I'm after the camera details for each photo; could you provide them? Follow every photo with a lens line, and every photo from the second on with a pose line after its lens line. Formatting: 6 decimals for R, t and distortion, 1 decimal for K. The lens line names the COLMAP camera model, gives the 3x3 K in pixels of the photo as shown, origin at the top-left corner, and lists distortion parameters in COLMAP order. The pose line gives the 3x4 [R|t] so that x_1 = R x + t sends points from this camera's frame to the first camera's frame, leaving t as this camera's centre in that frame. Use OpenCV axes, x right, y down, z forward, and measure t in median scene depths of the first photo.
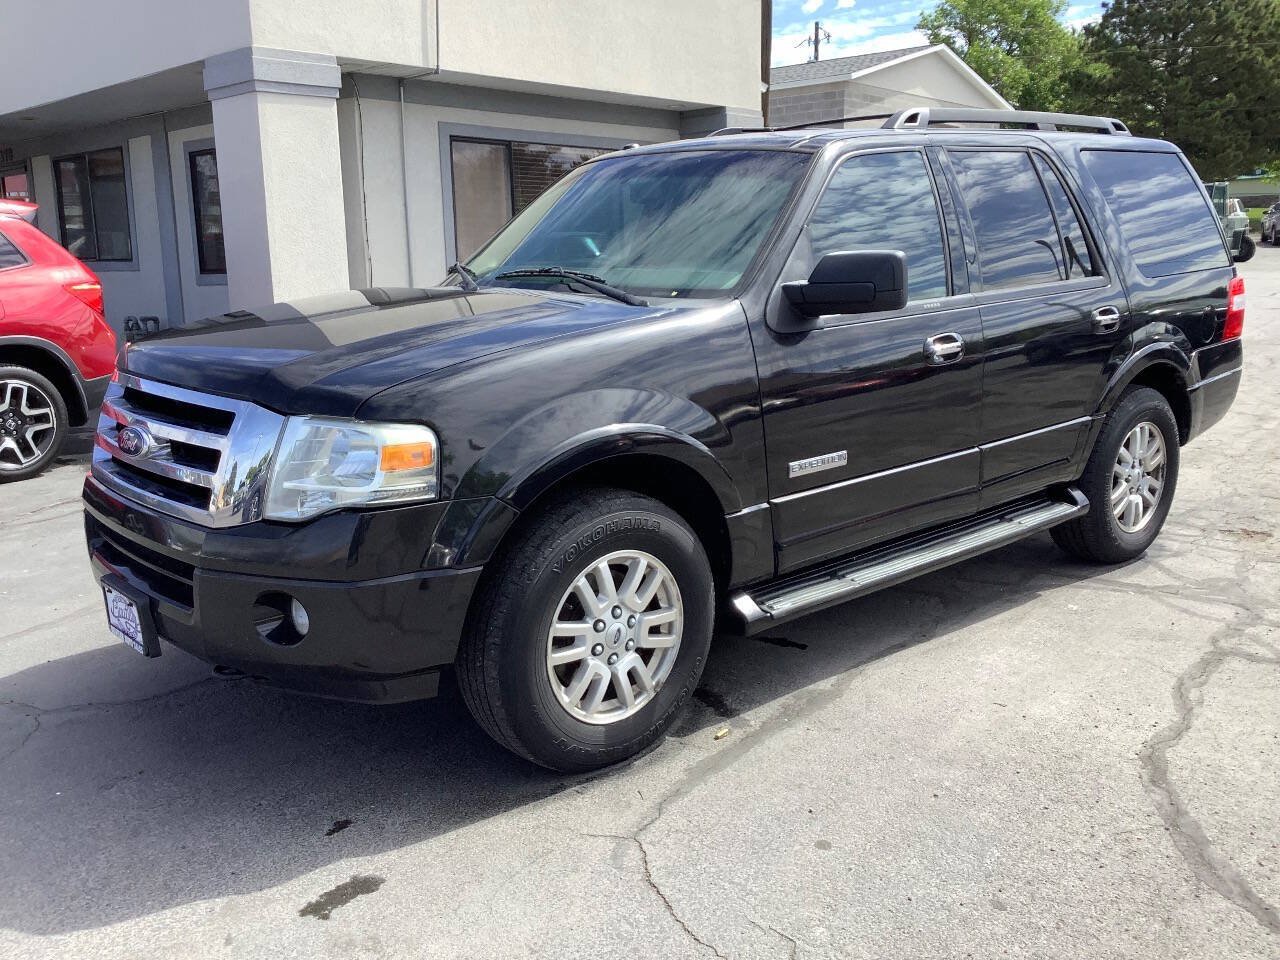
lens RADIAL K [[1155.2, 0, 644.0], [0, 1155.2, 469.2], [0, 0, 1]] dist [0.090118, -0.139380]
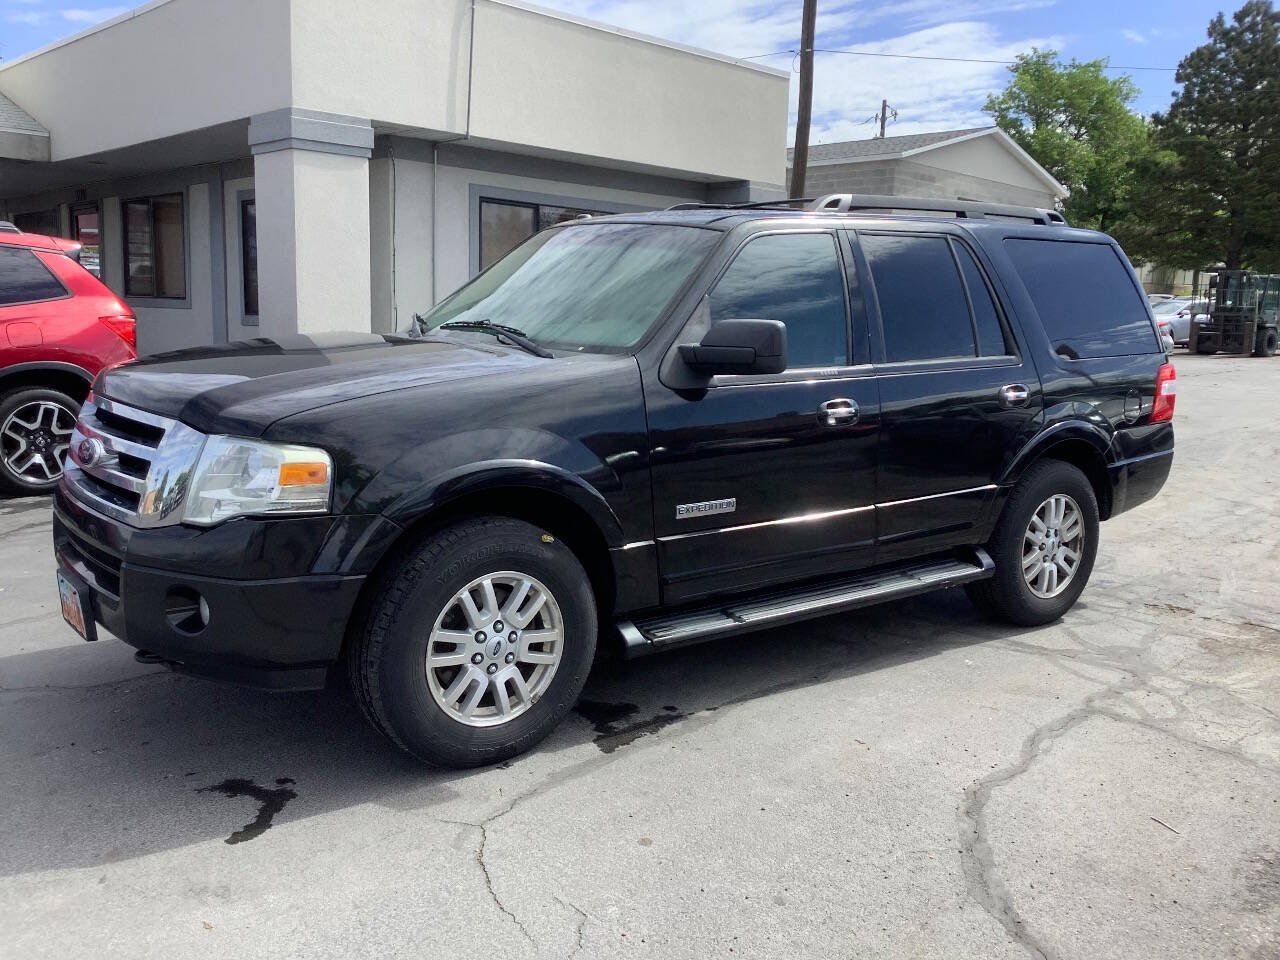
lens RADIAL K [[1151.9, 0, 639.8], [0, 1151.9, 470.9], [0, 0, 1]] dist [0.100348, -0.167568]
pose [[0.996934, 0.056463, -0.054178, 0.130265], [-0.059095, 0.997084, -0.048275, 0.014766], [0.051294, 0.051328, 0.997364, -0.089390]]
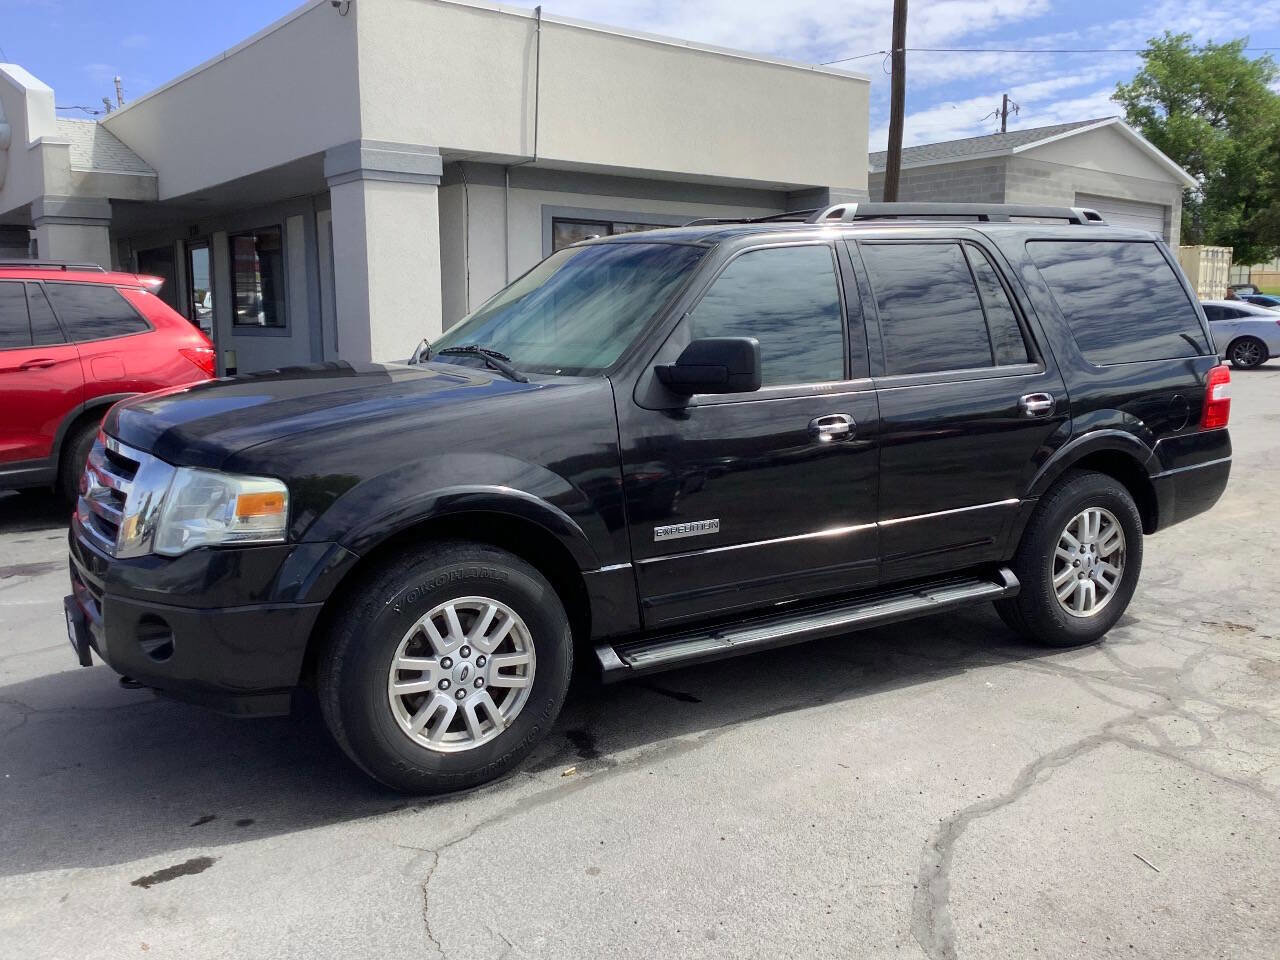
lens RADIAL K [[1155.2, 0, 644.0], [0, 1155.2, 469.2], [0, 0, 1]] dist [0.090118, -0.139380]
pose [[0.986320, 0.038815, -0.160207, 0.252161], [-0.047693, 0.997510, -0.051947, -0.003496], [0.157792, 0.058877, 0.985716, -0.076905]]
